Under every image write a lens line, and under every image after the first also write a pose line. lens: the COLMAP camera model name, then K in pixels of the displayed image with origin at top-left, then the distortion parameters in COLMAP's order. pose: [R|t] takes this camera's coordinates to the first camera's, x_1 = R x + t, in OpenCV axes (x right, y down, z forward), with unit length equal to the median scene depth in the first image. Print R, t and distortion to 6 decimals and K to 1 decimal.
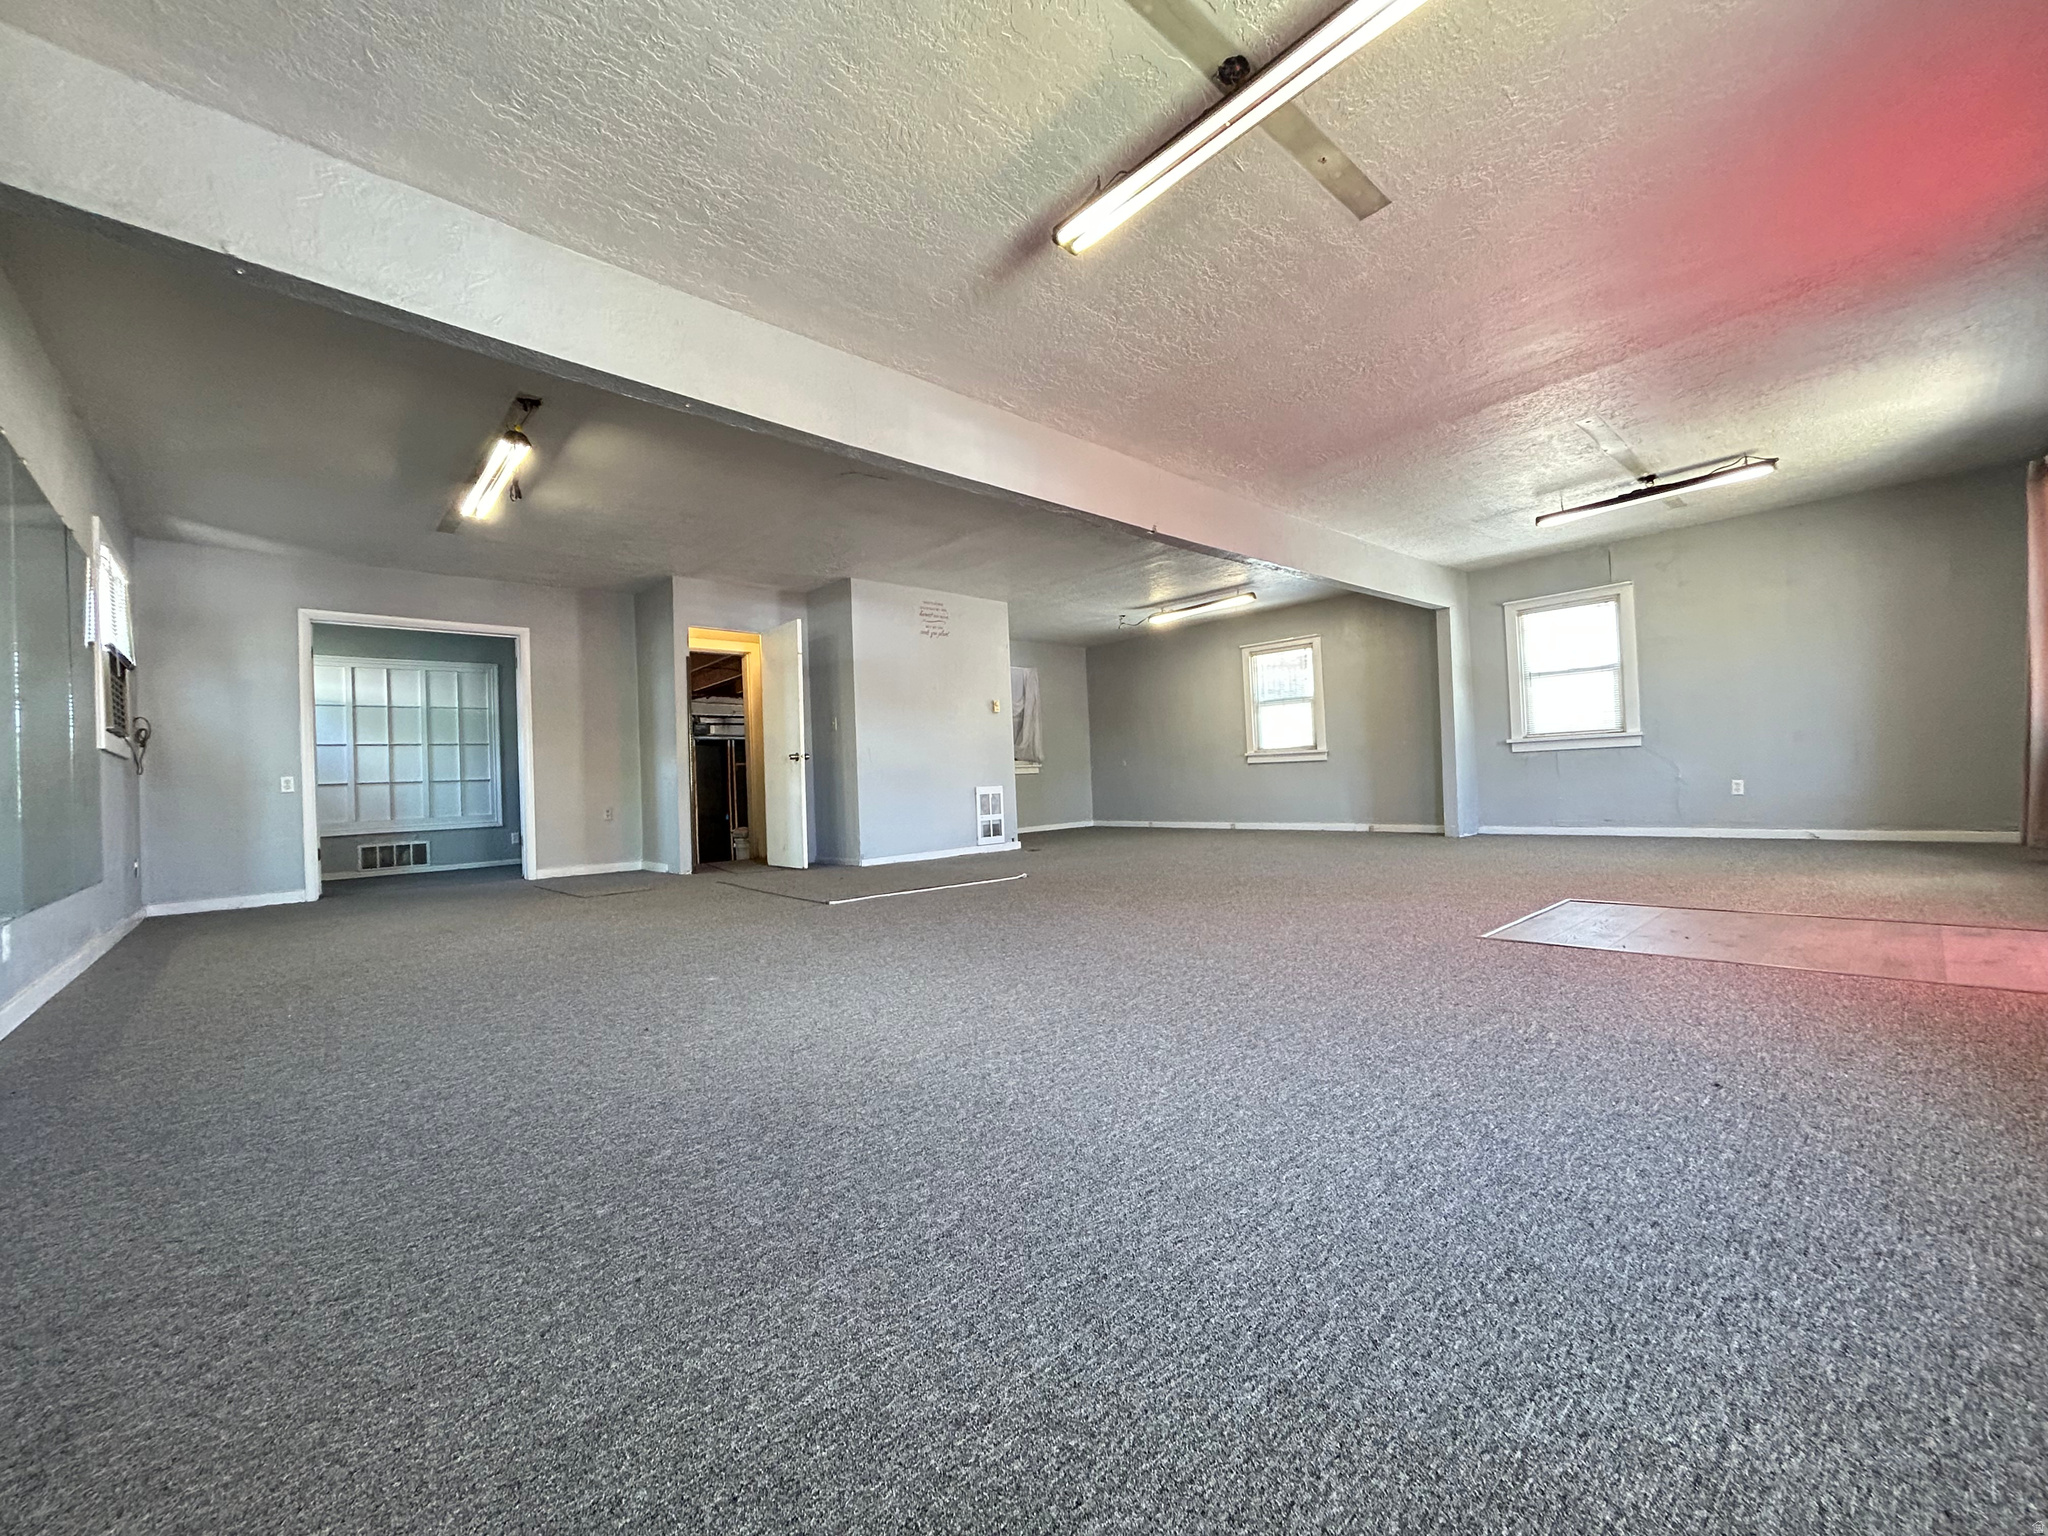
lens RADIAL K [[816.0, 0, 1021.6], [0, 816.0, 779.5], [0, 0, 1]] dist [0.000441, 0.000260]
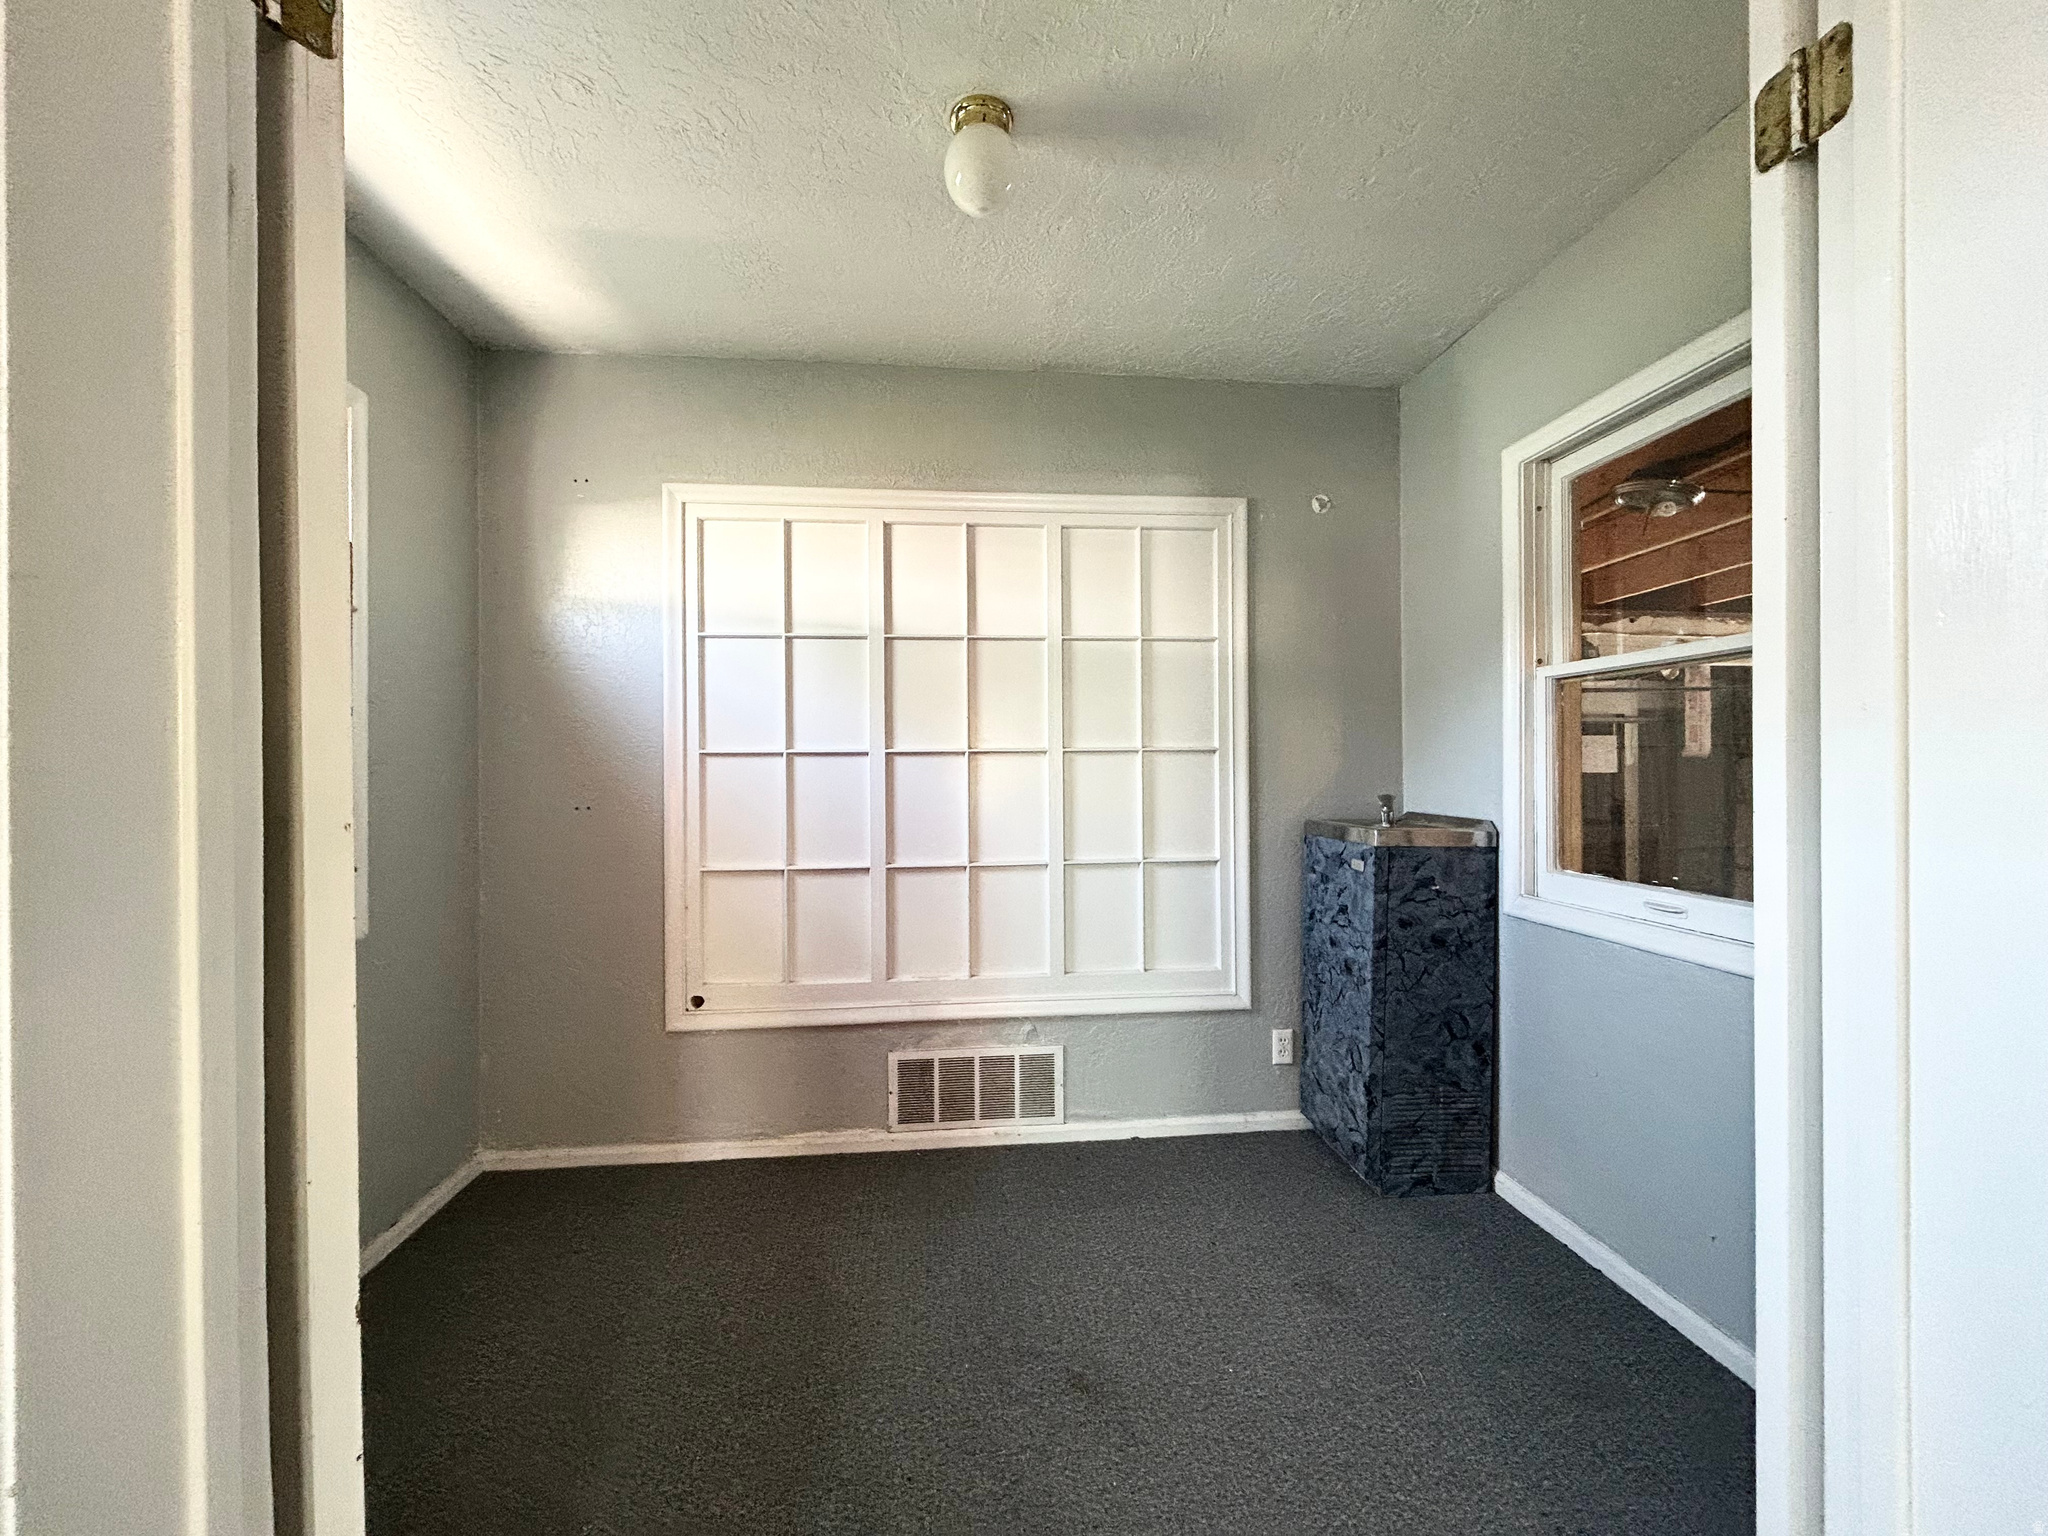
lens RADIAL K [[816.0, 0, 1021.6], [0, 816.0, 779.5], [0, 0, 1]] dist [0.000441, 0.000260]
pose [[0.874203, 0.021753, -0.485073, -0.589625], [-0.018280, 0.999762, 0.011889, -0.035475], [0.485216, -0.001526, 0.874393, 0.713788]]
